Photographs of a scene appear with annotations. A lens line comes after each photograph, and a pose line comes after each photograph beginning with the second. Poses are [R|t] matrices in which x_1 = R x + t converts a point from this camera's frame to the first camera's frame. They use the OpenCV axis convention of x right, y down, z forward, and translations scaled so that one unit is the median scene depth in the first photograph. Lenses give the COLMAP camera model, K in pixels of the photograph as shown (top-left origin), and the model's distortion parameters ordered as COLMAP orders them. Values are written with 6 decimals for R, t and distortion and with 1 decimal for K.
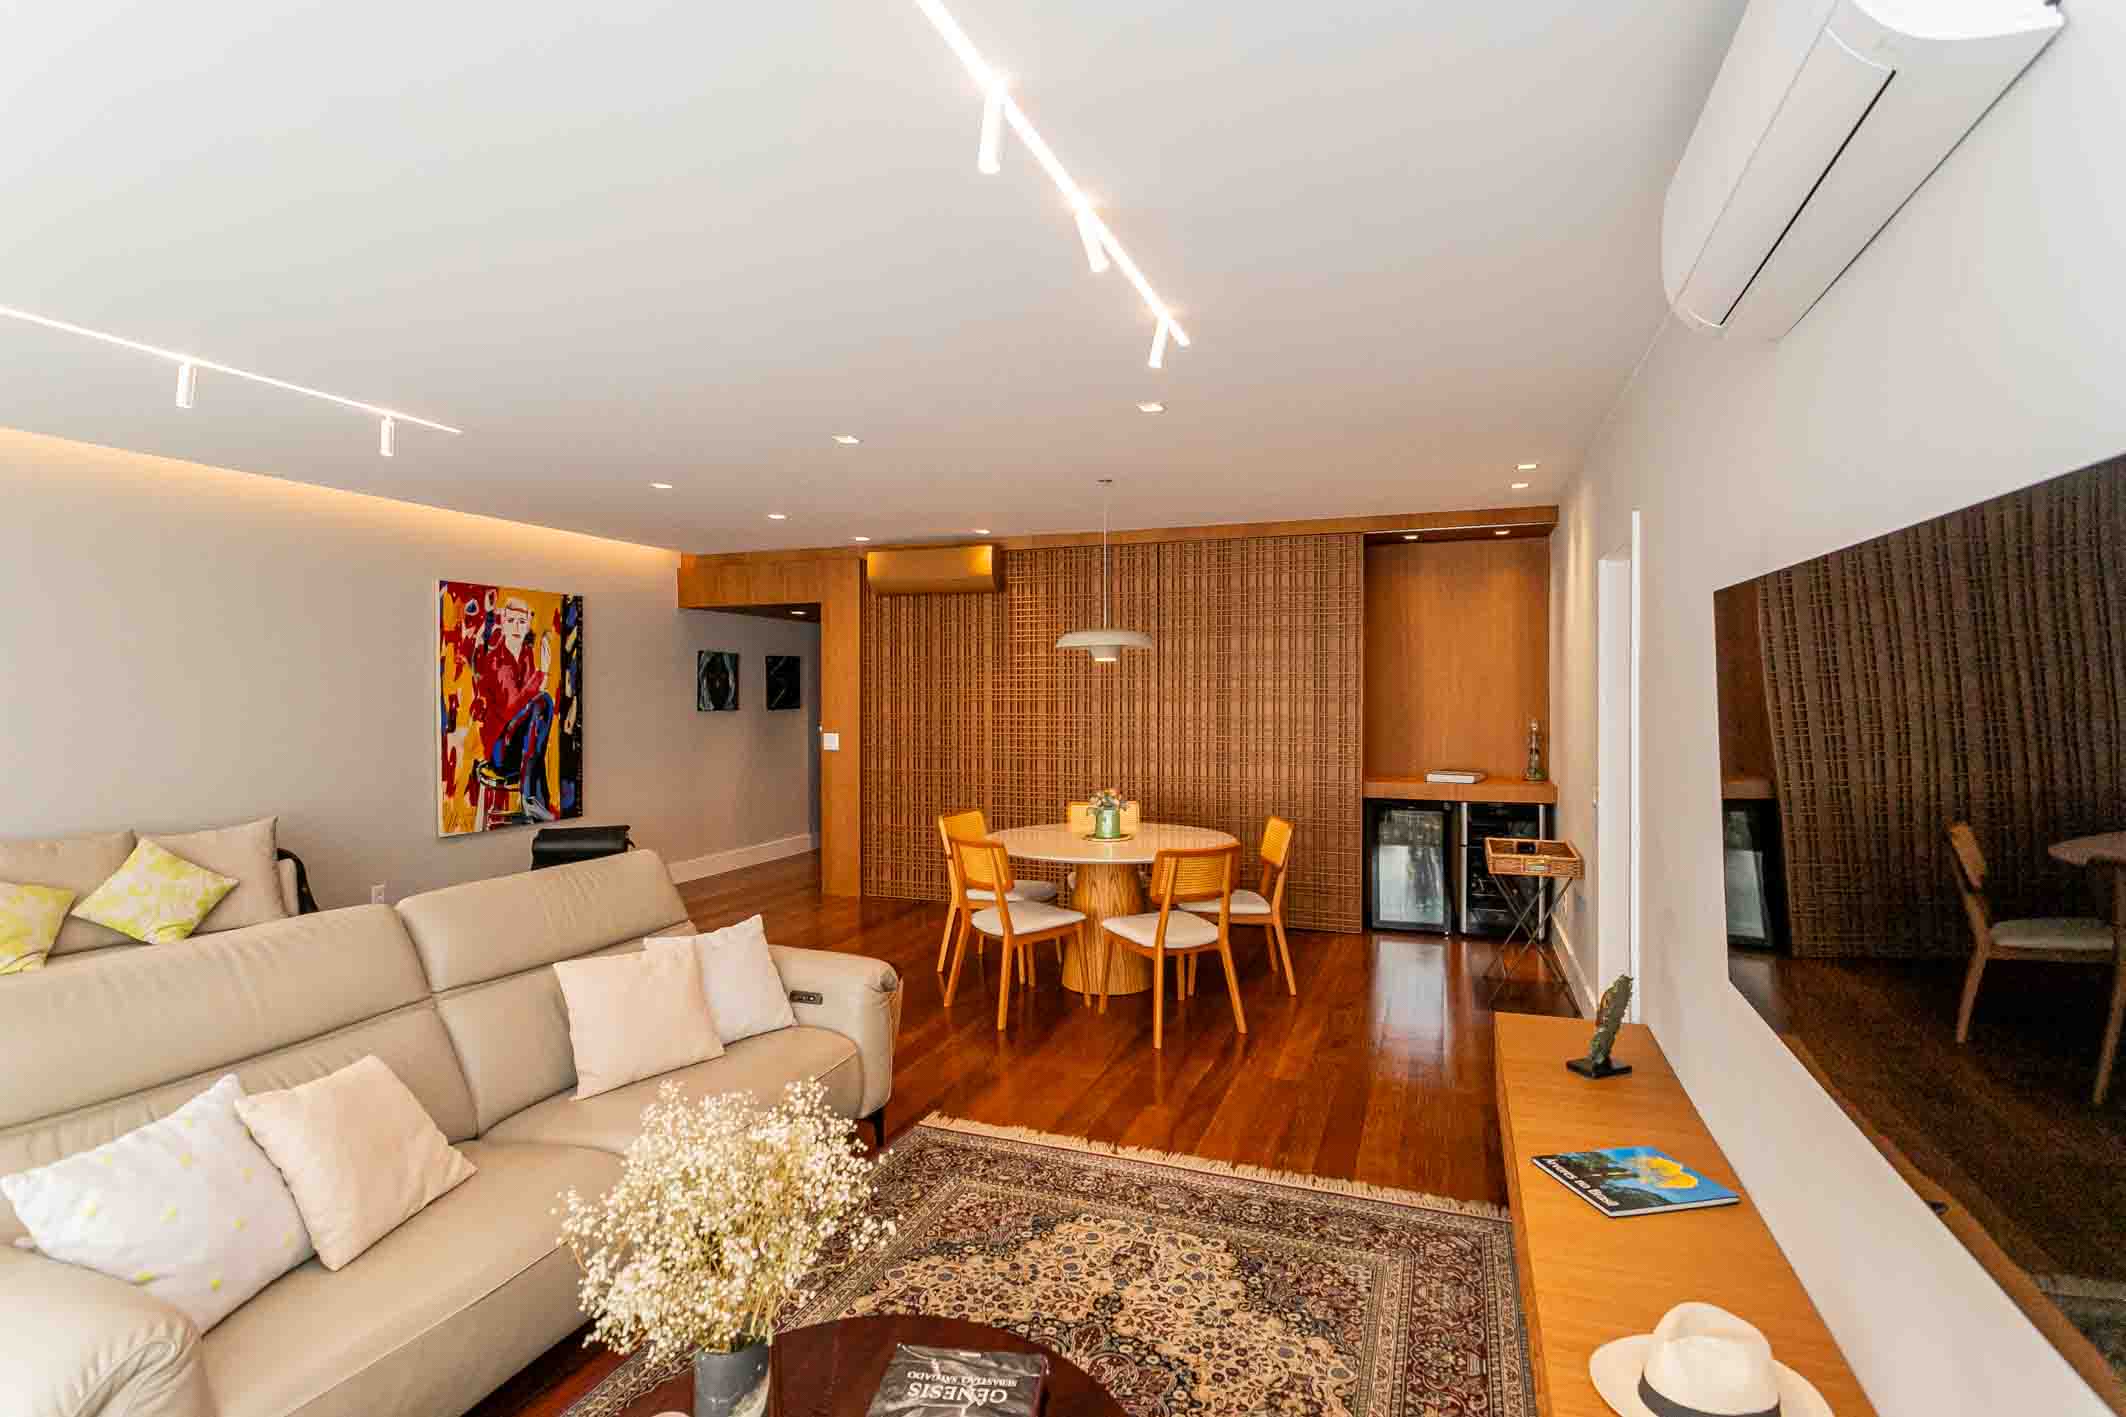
lens RADIAL K [[1015.4, 0, 1065.4], [0, 1015.4, 705.1], [0, 0, 1]] dist [0.000132, 0.006864]
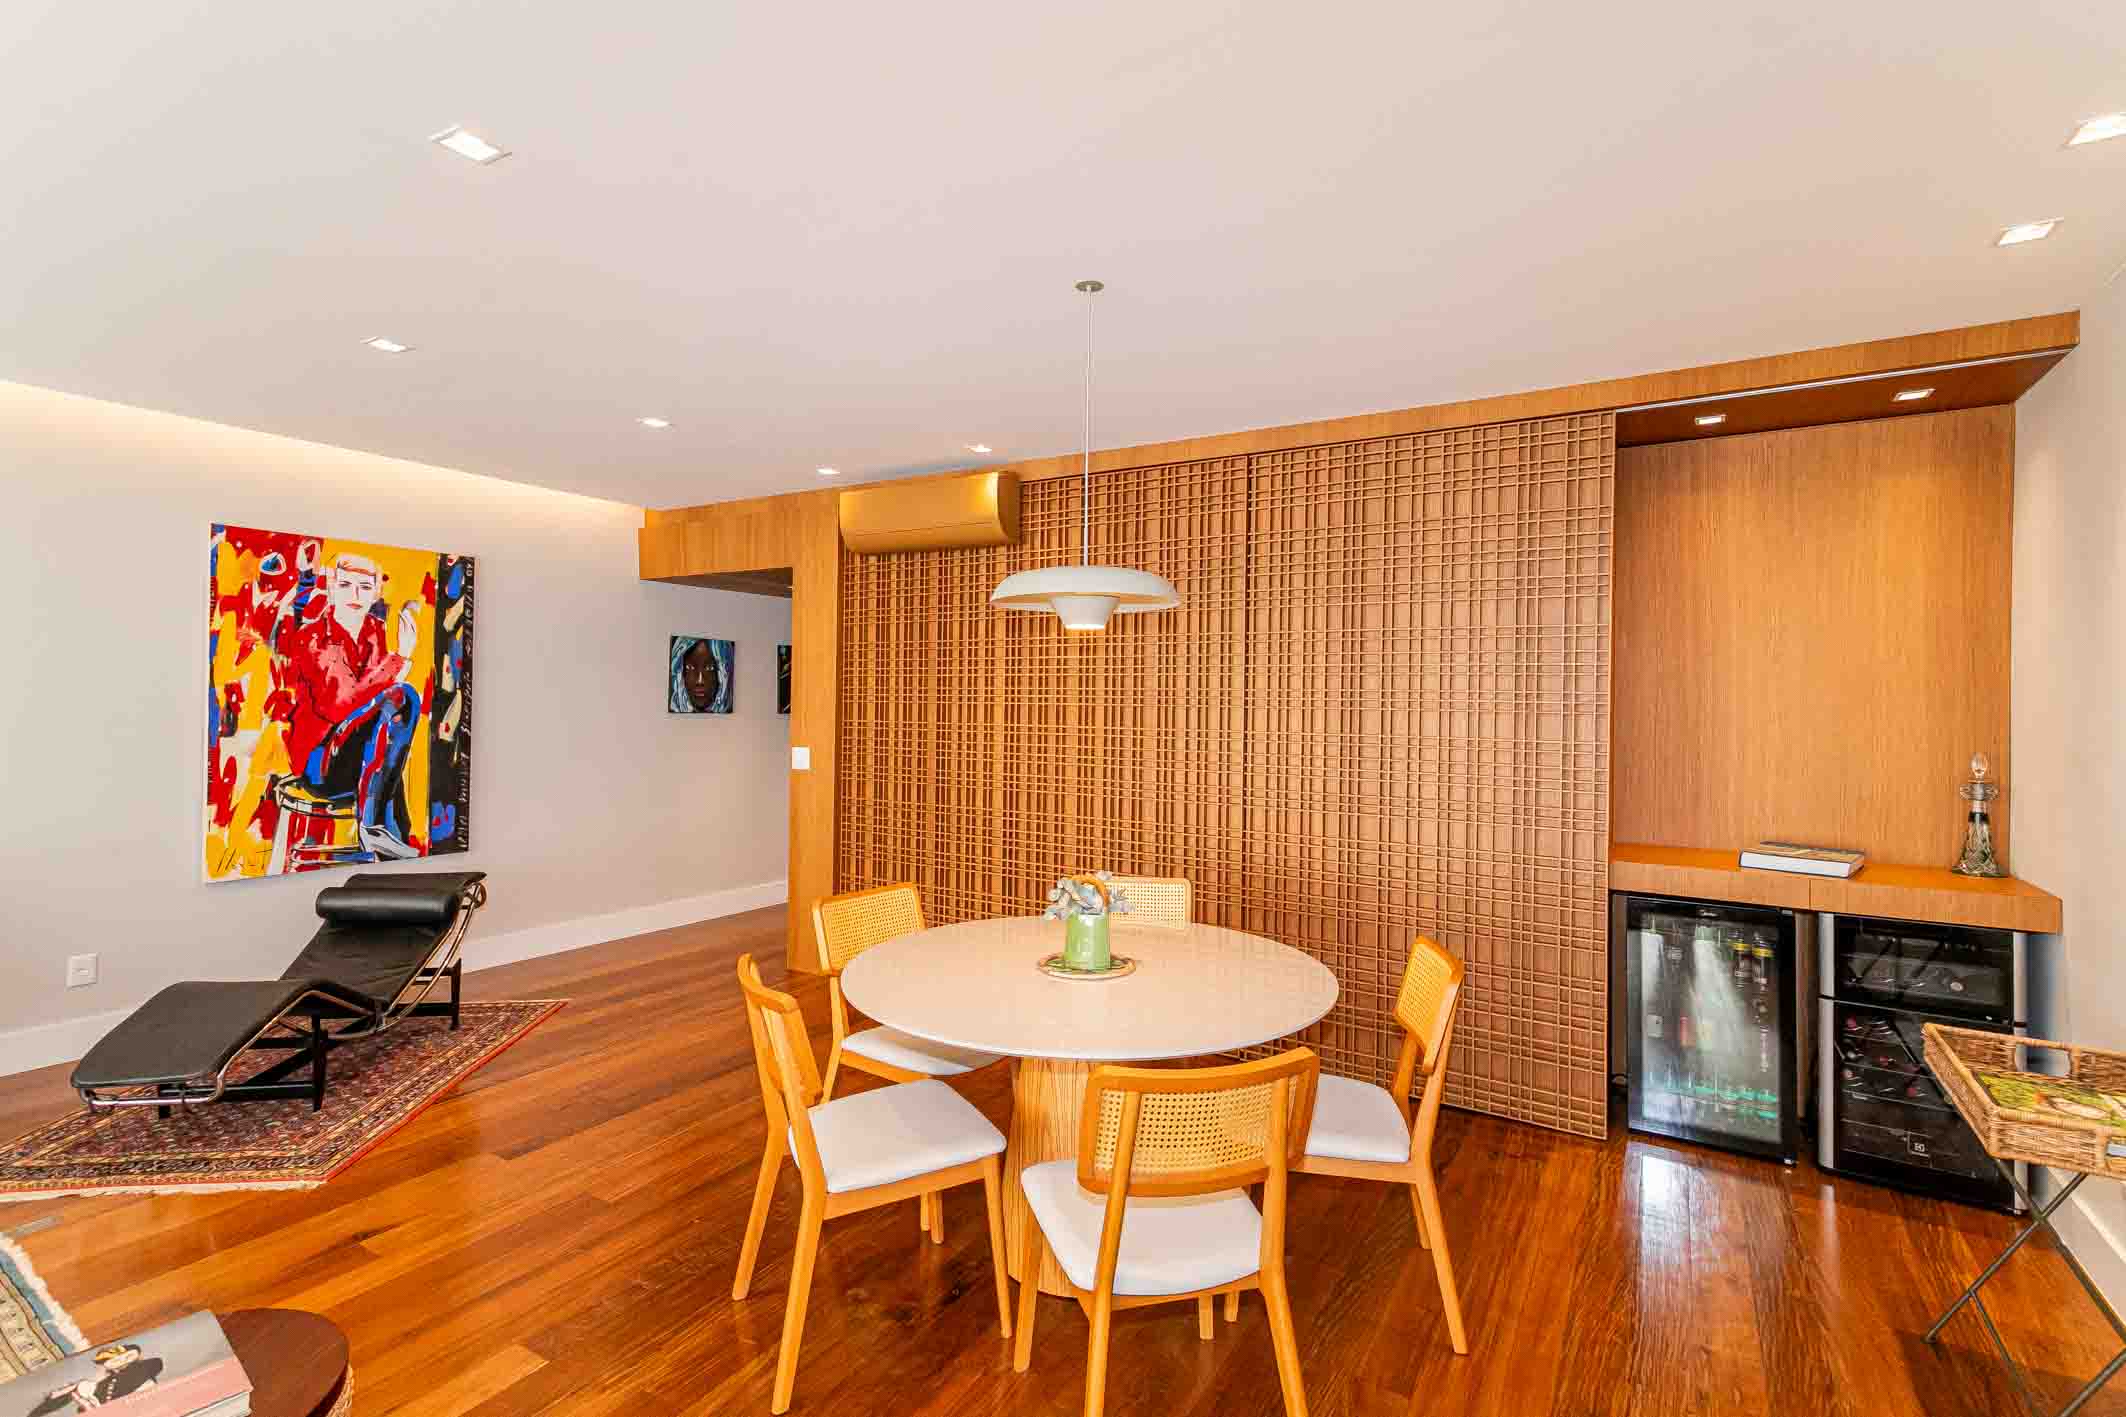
lens RADIAL K [[1015.4, 0, 1063.5], [0, 1015.4, 678.2], [0, 0, 1]] dist [0.000132, 0.006864]
pose [[0.981660, 0.010310, -0.190361, 0.103757], [-0.016830, 0.999325, -0.032666, -0.000759], [0.189896, 0.035270, 0.981170, 0.389607]]
